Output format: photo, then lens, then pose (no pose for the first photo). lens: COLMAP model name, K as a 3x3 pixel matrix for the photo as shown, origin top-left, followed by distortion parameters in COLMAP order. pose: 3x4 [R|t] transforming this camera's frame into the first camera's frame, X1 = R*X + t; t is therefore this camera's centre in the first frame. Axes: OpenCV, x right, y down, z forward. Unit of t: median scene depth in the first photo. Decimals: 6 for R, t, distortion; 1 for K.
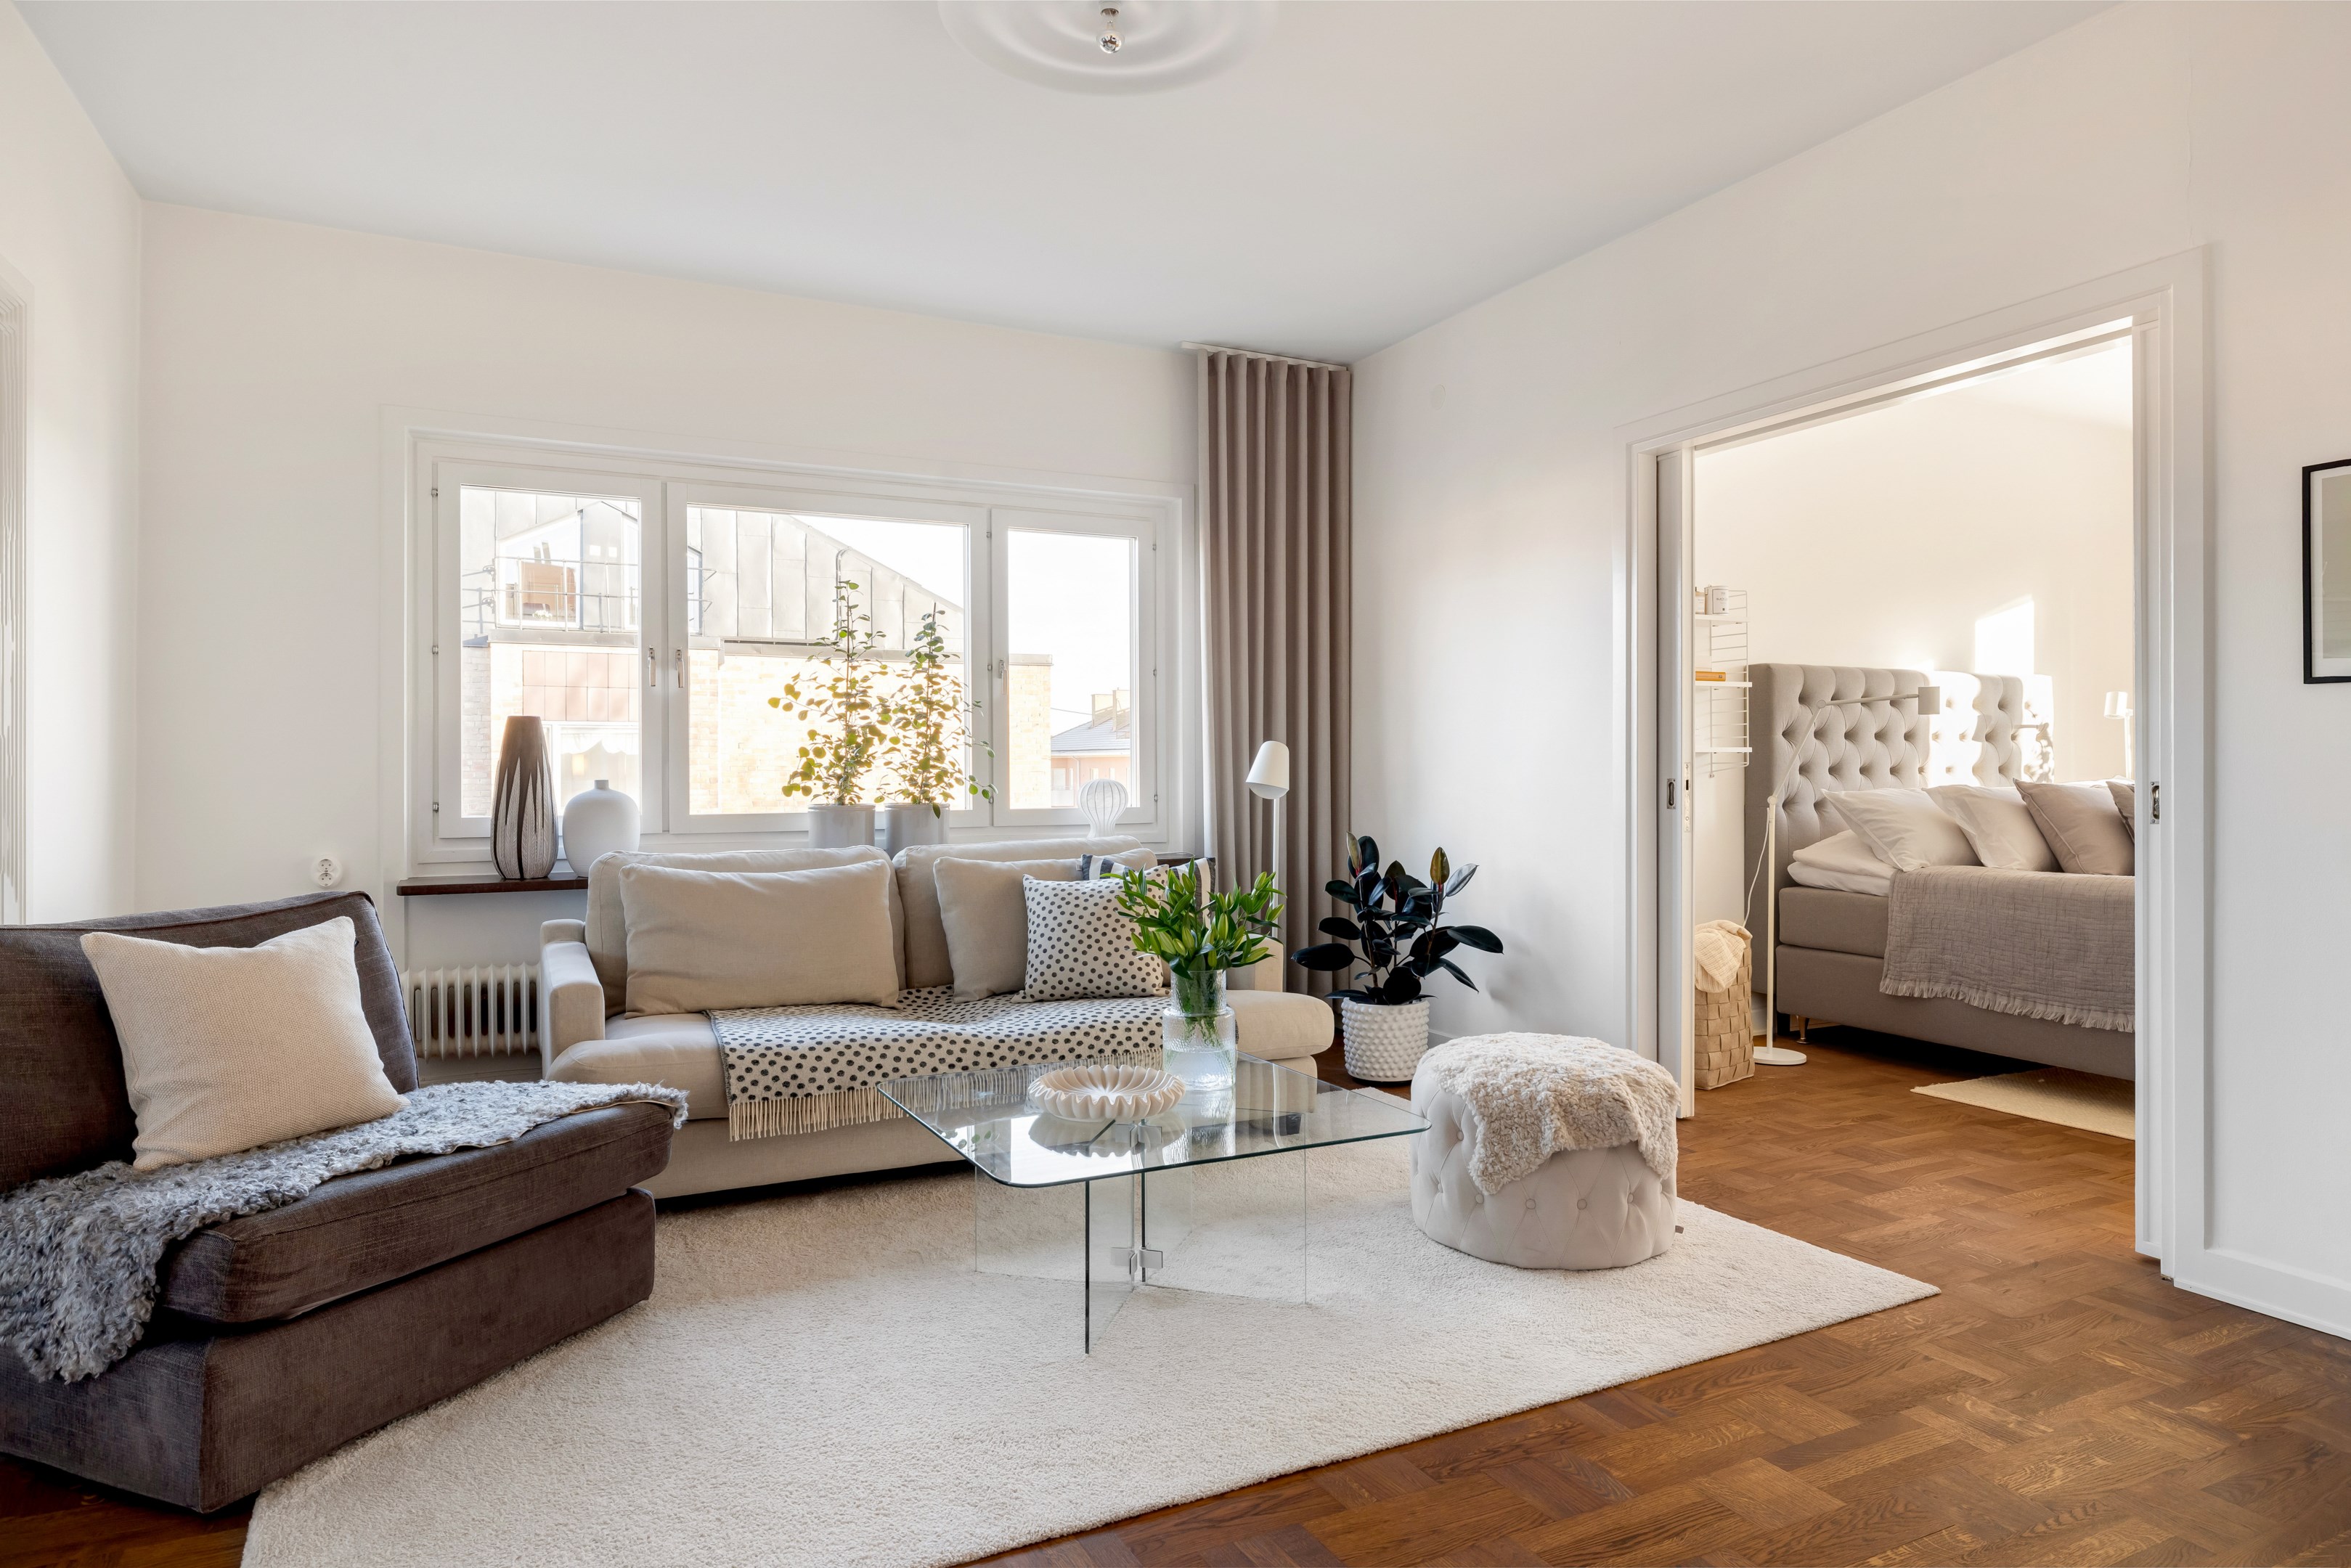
lens RADIAL K [[1348.7, 0, 1167.5], [0, 1348.7, 770.9], [0, 0, 1]] dist [0.000630, 0.001698]
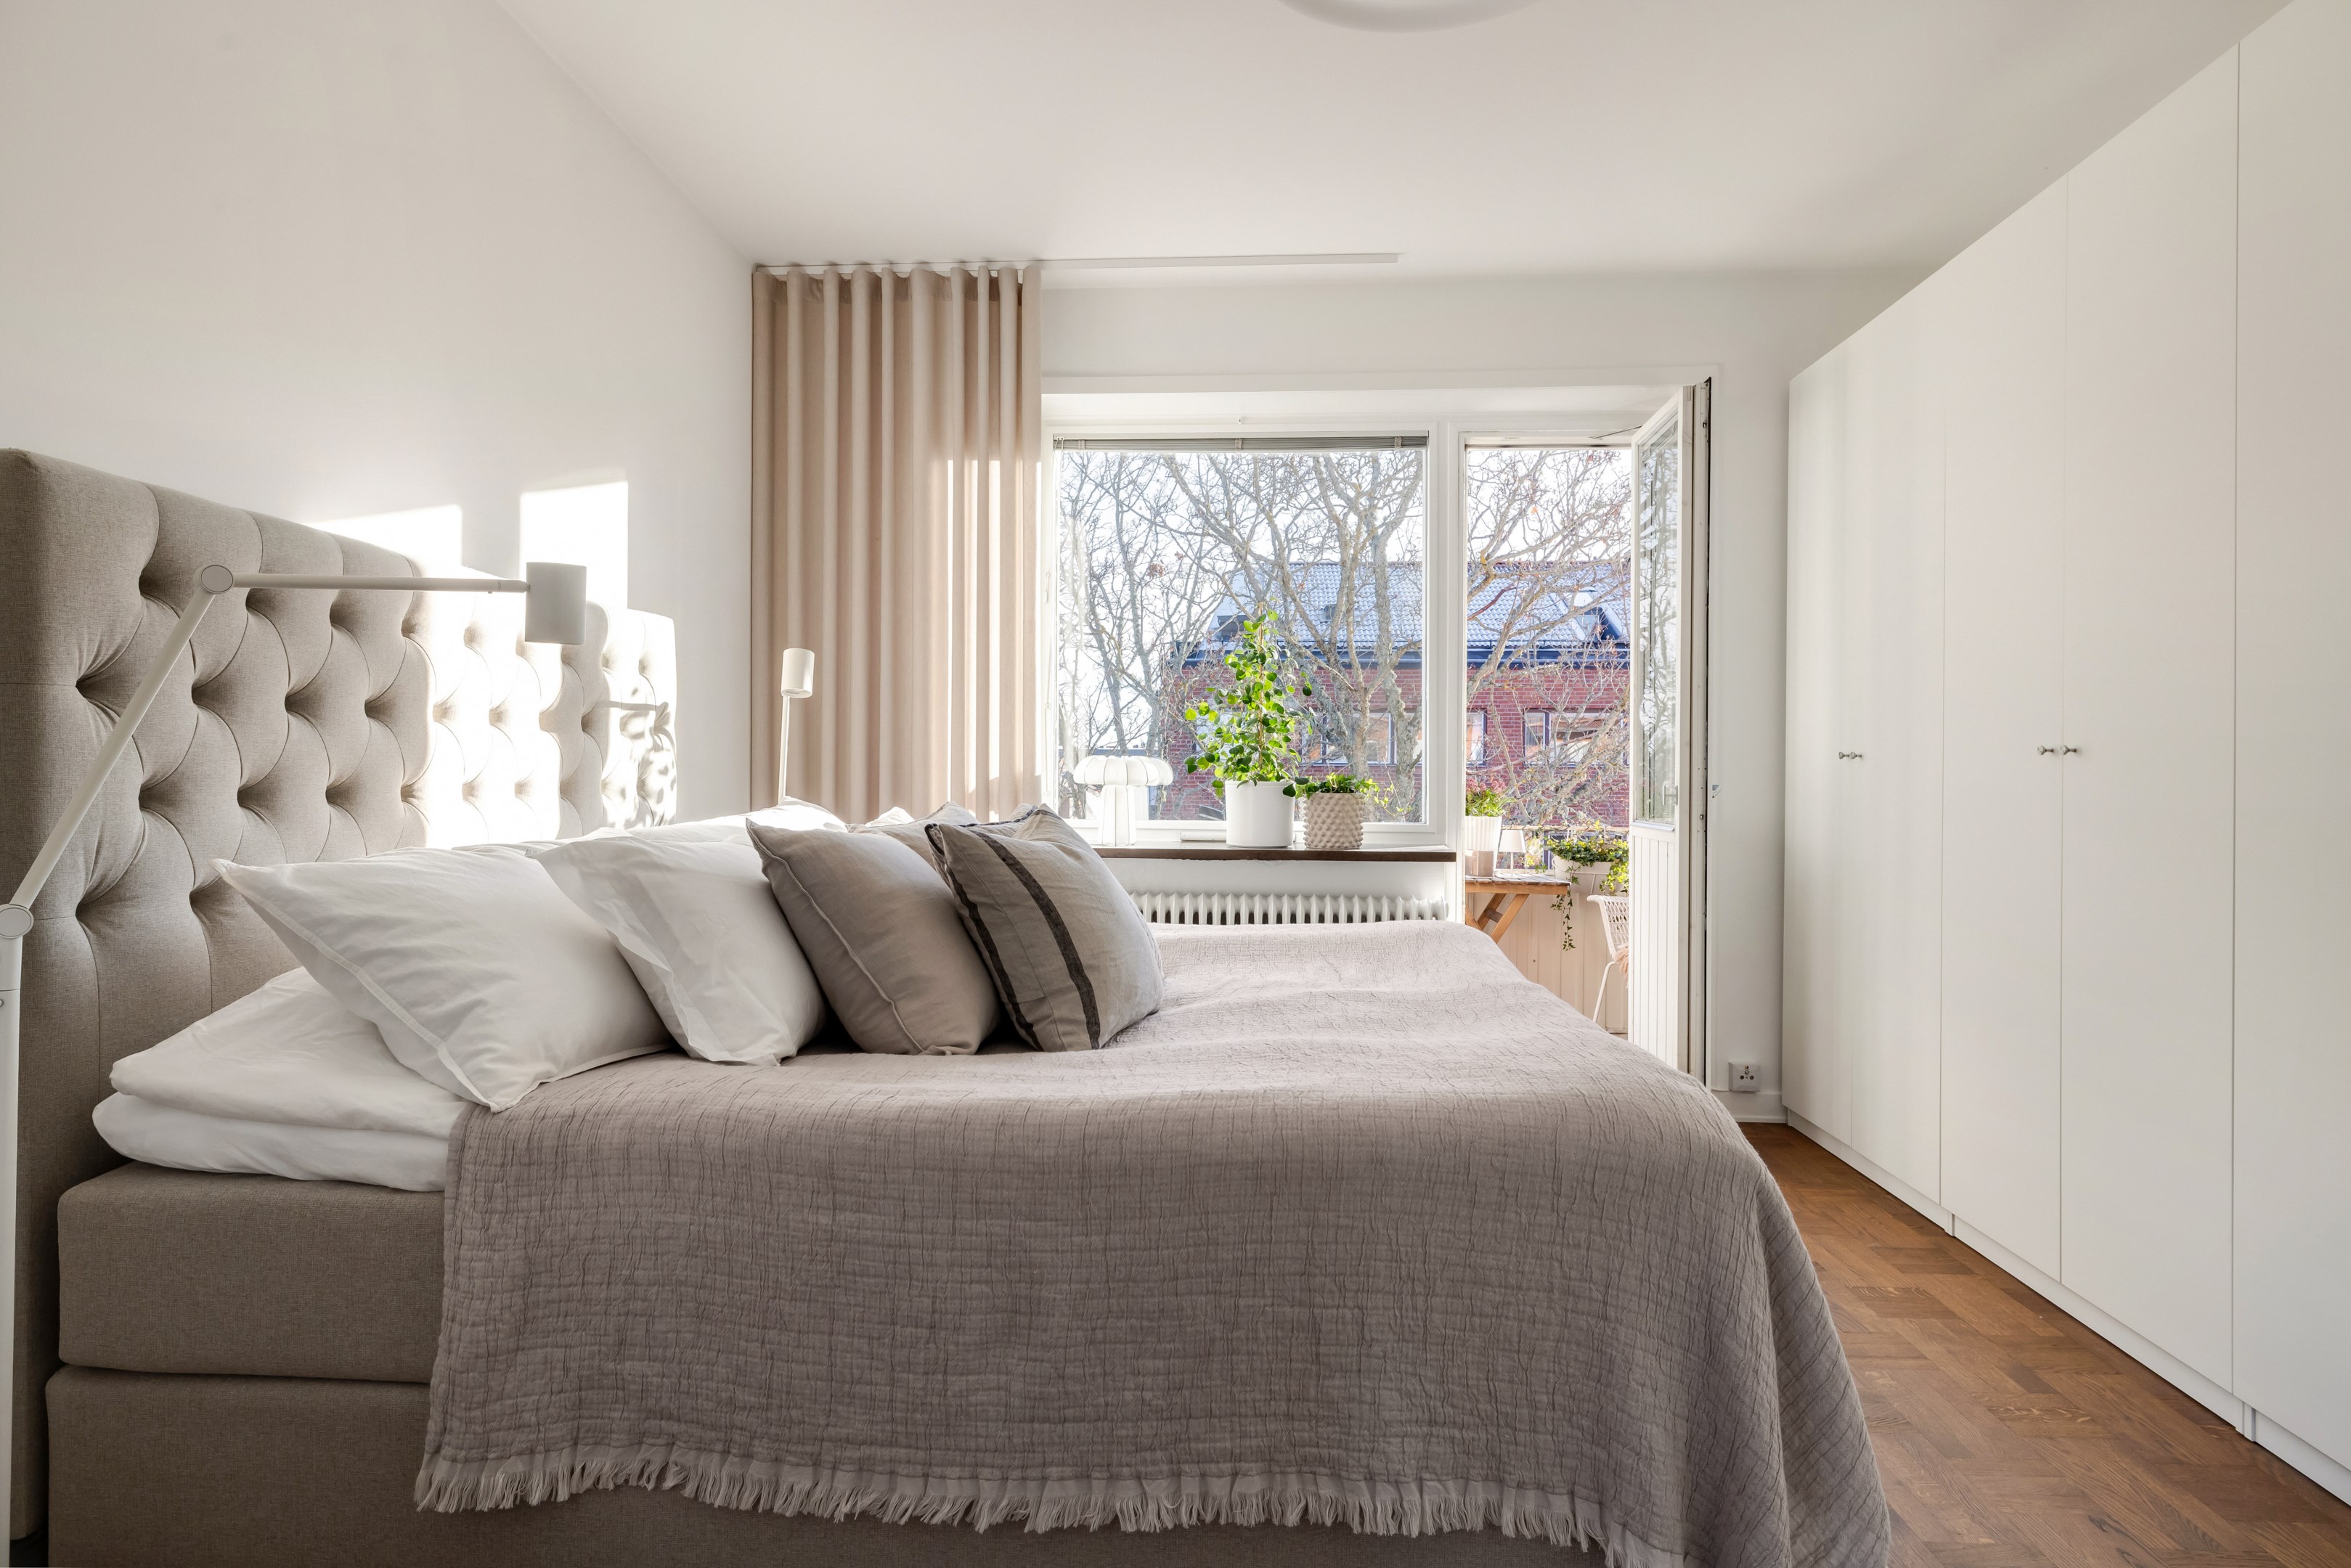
lens RADIAL K [[1348.7, 0, 1167.5], [0, 1348.7, 770.9], [0, 0, 1]] dist [0.000630, 0.001698]
pose [[0.480478, 0.002969, 0.877002, 0.349436], [-0.001782, 0.999996, -0.002408, -0.007939], [-0.877005, -0.000406, 0.480481, 0.724826]]
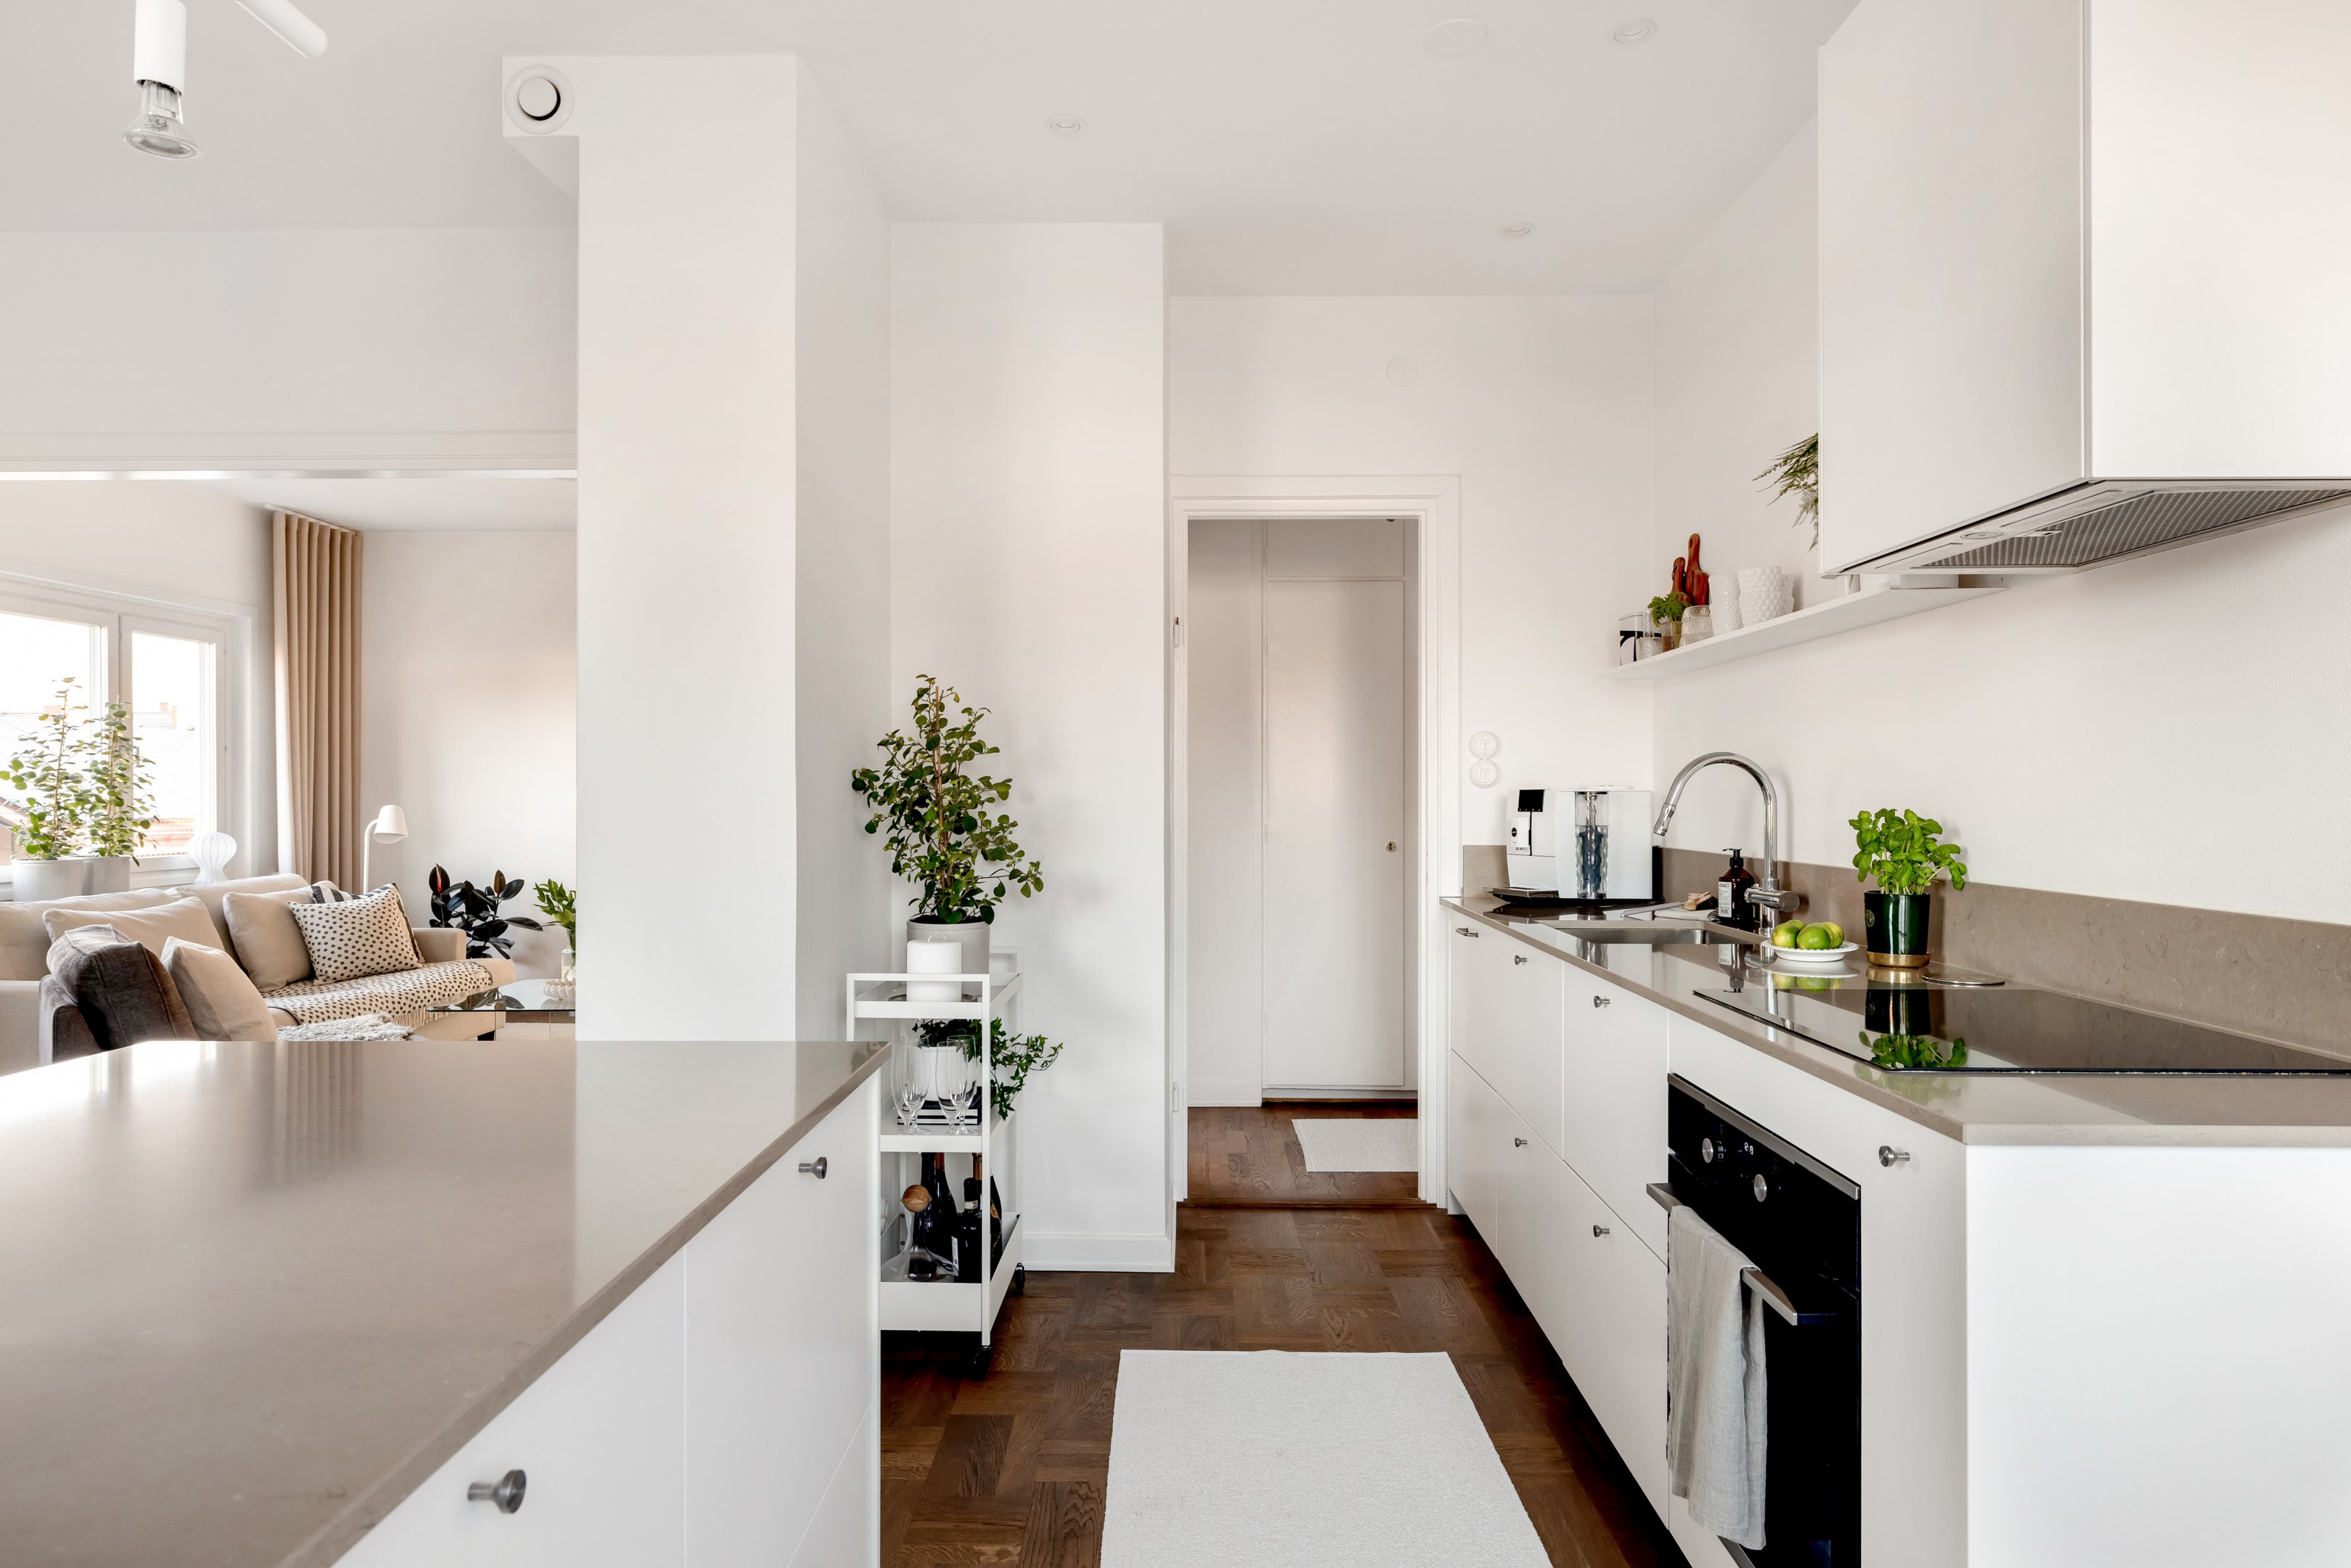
lens RADIAL K [[1348.7, 0, 1167.5], [0, 1348.7, 770.9], [0, 0, 1]] dist [0.000630, 0.001698]
pose [[0.436488, 0.014431, 0.899594, -0.903749], [0.002843, 0.999844, -0.017419, -0.031738], [-0.899705, 0.010160, 0.436379, -0.430234]]
